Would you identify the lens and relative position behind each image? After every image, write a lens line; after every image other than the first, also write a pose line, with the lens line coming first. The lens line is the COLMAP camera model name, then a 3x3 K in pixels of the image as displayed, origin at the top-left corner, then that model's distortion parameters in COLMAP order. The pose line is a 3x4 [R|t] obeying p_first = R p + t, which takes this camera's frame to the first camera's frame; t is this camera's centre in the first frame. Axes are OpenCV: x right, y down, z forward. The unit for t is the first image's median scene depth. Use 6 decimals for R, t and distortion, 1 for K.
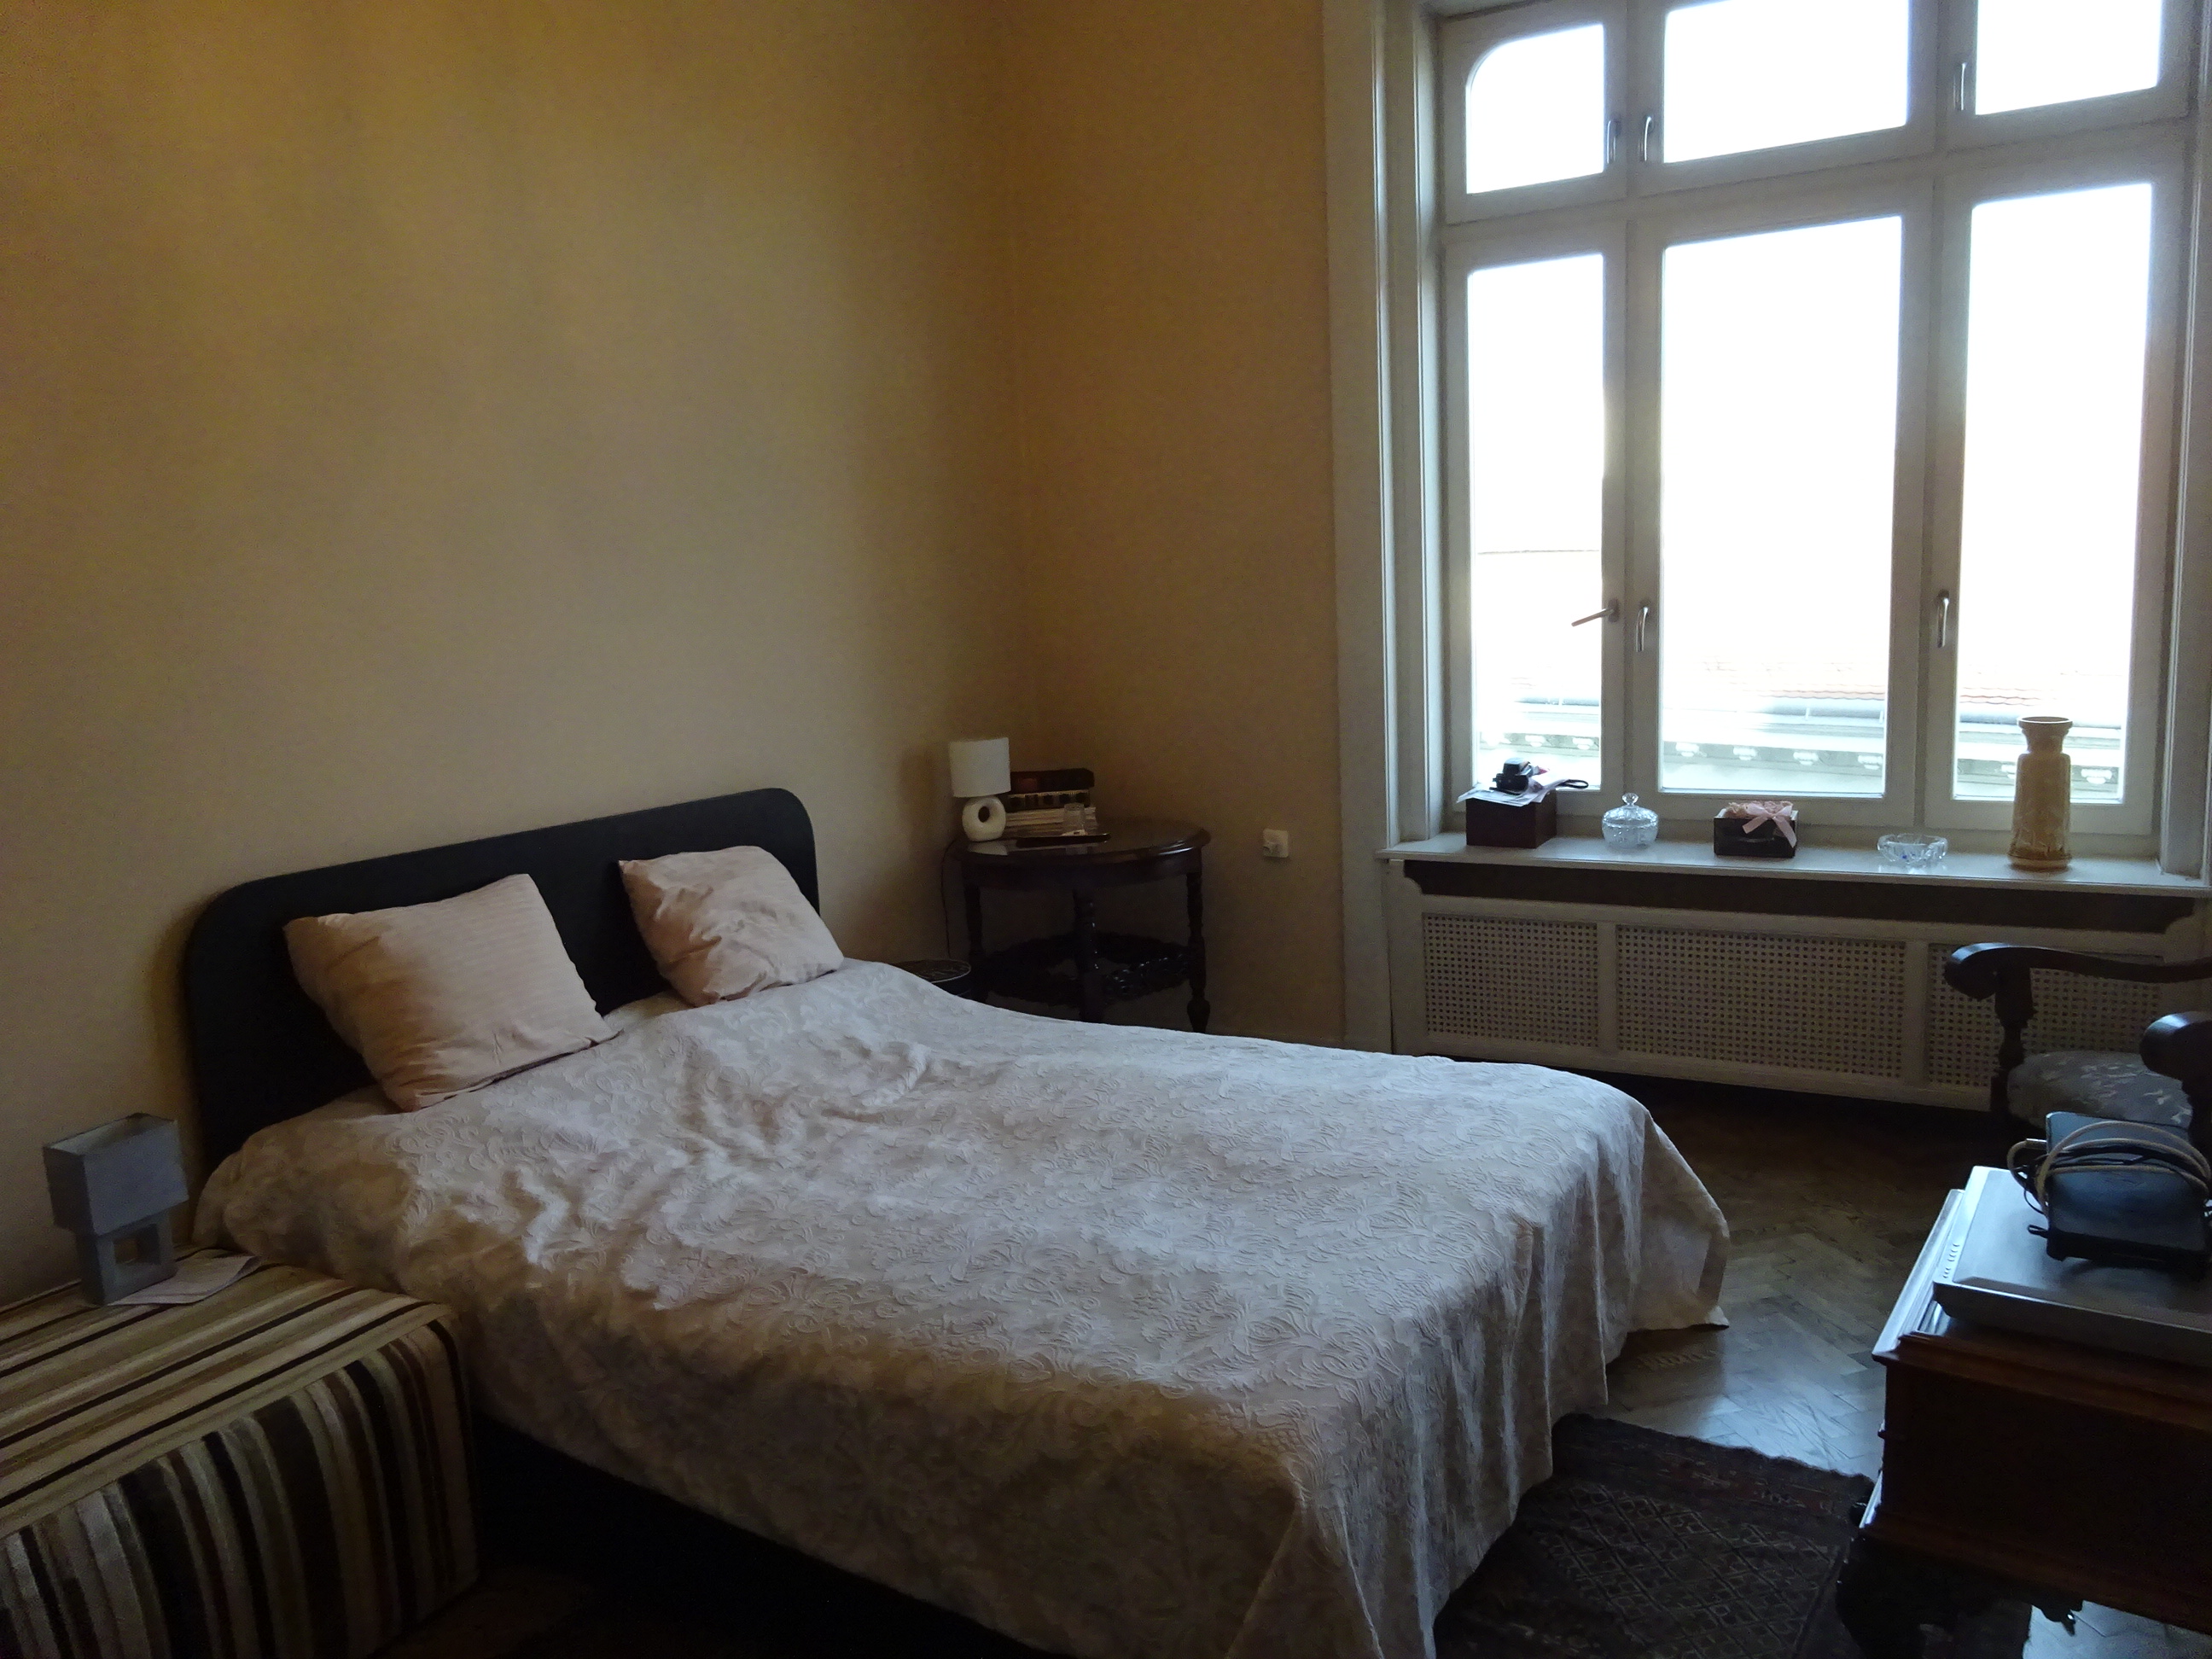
lens RADIAL K [[1621.9, 0, 1108.2], [0, 1621.9, 824.8], [0, 0, 1]] dist [0.001141, -0.011625]
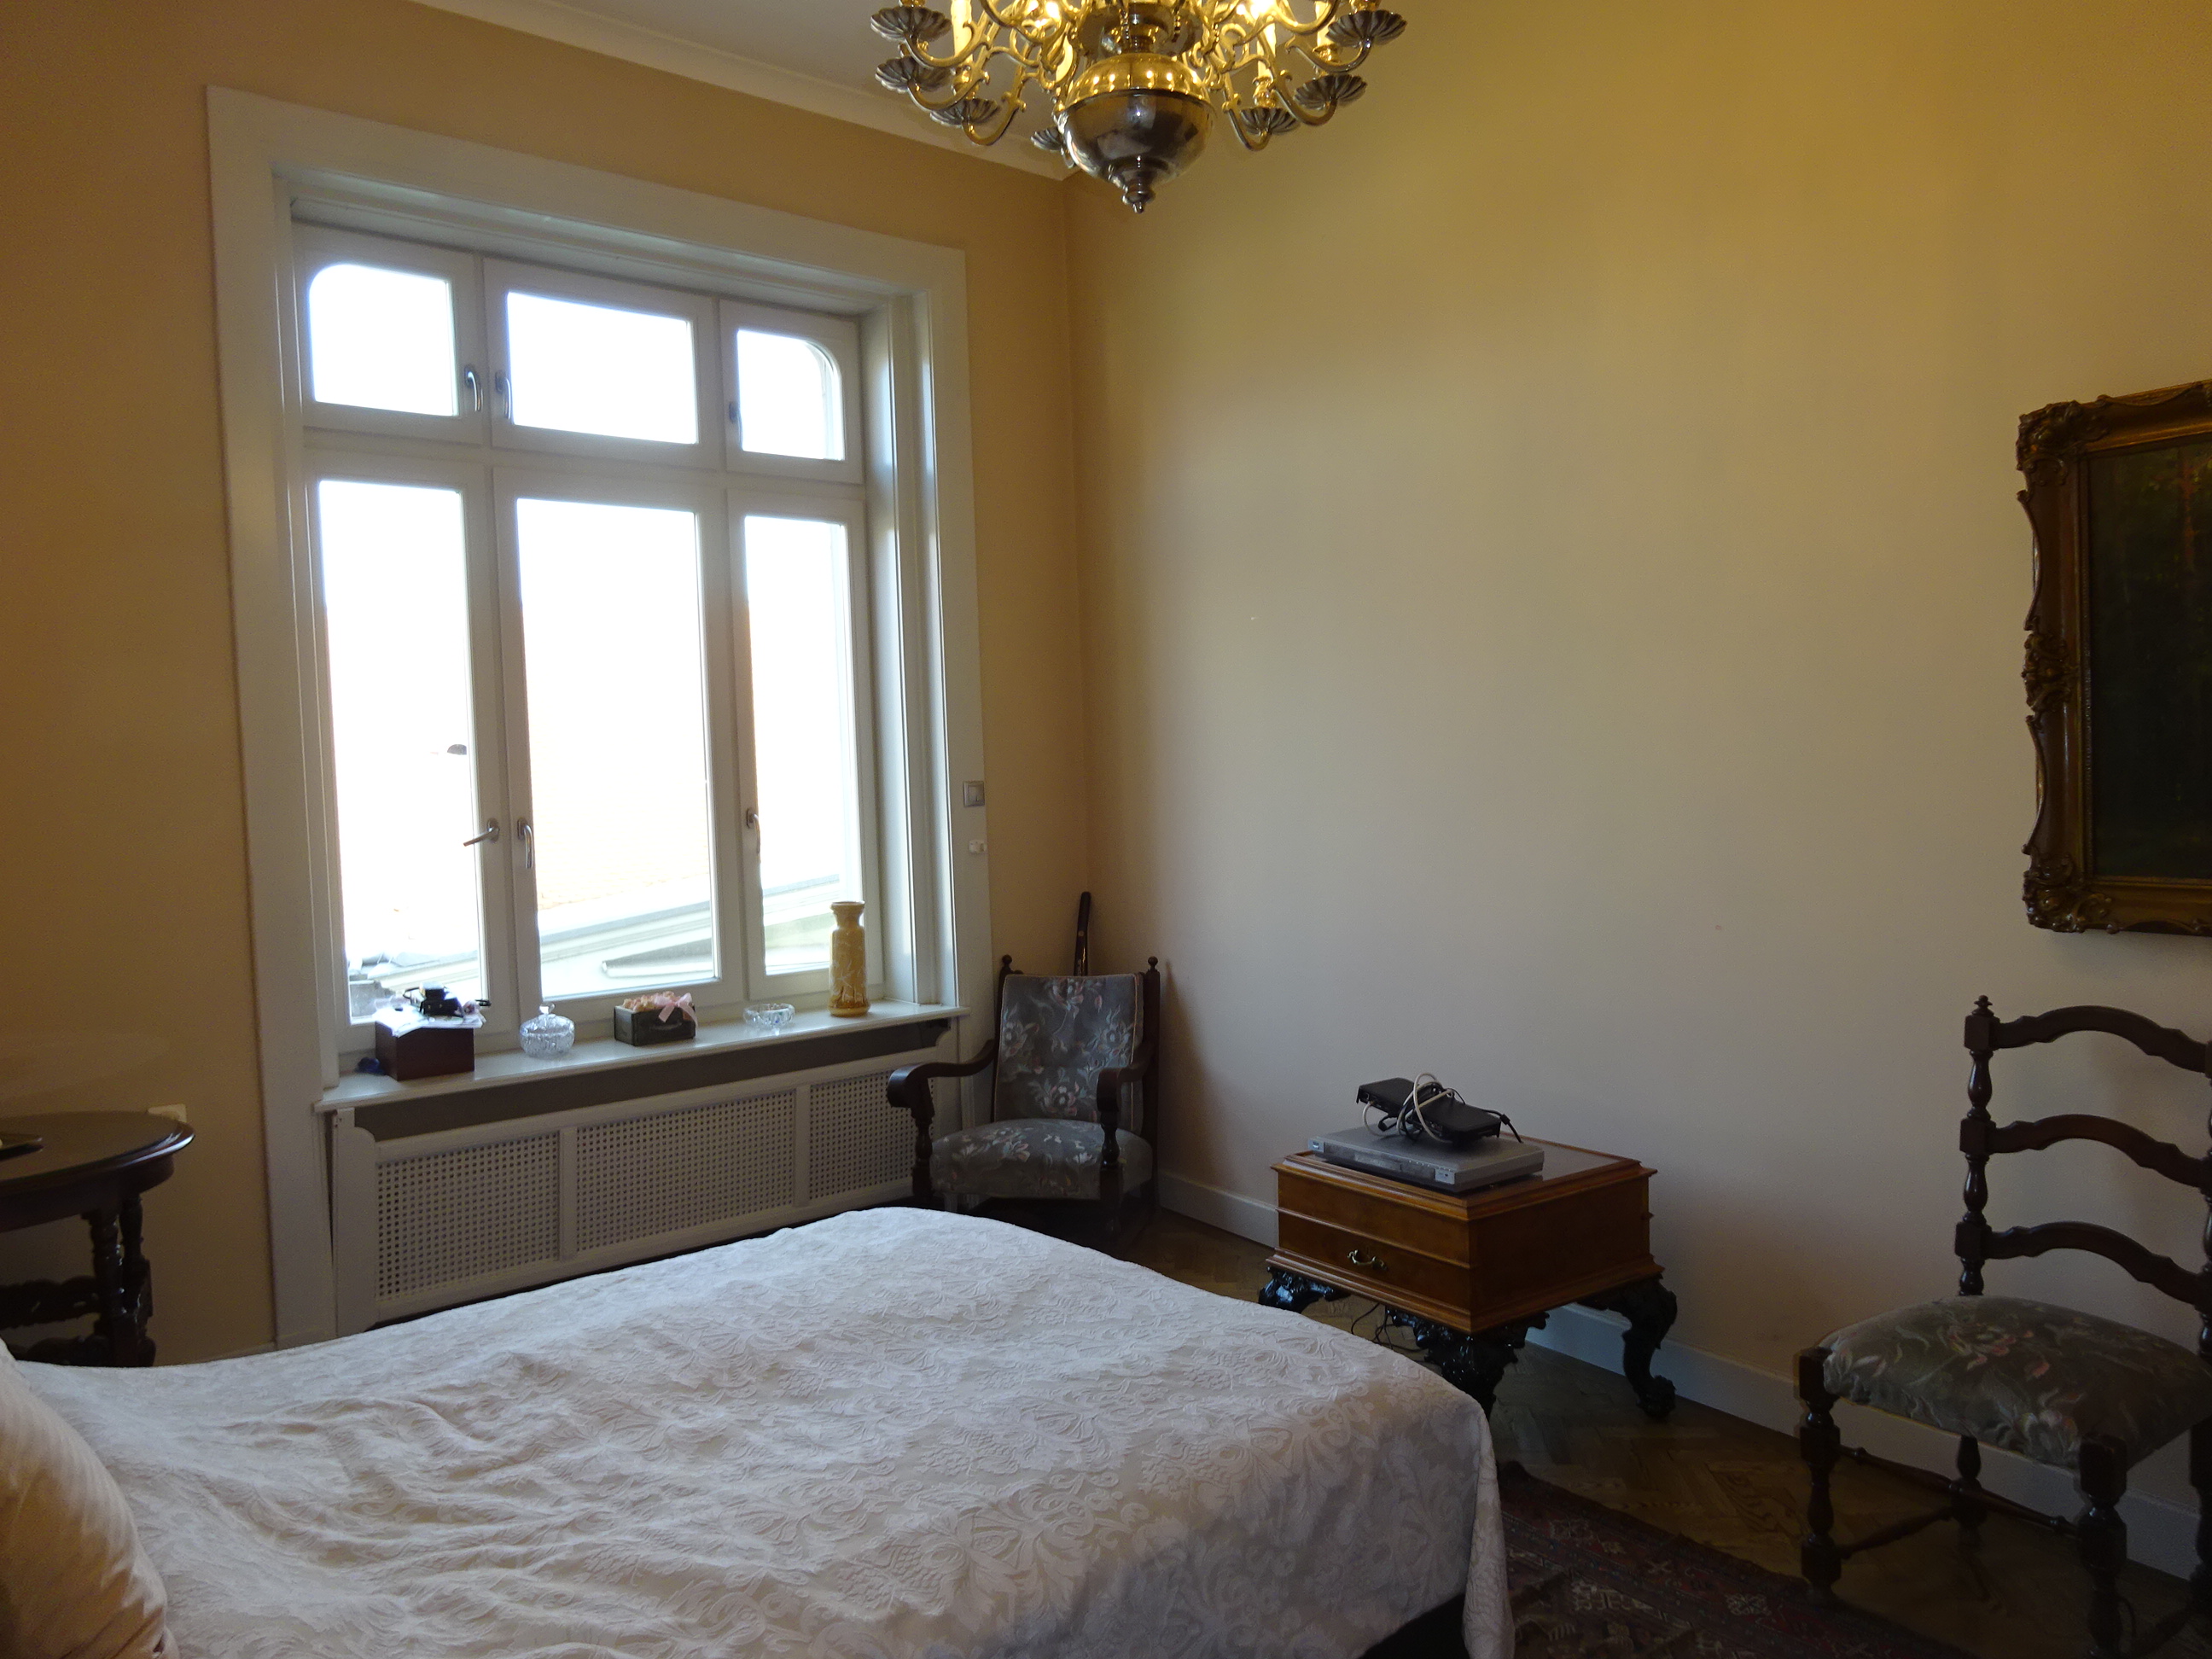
lens RADIAL K [[1621.9, 0, 1107.3], [0, 1621.9, 838.7], [0, 0, 1]] dist [0.001141, -0.011625]
pose [[0.337584, -0.009707, 0.941245, -0.557666], [0.156560, 0.986598, -0.045977, -0.020284], [-0.928184, 0.162882, 0.334579, 0.312940]]
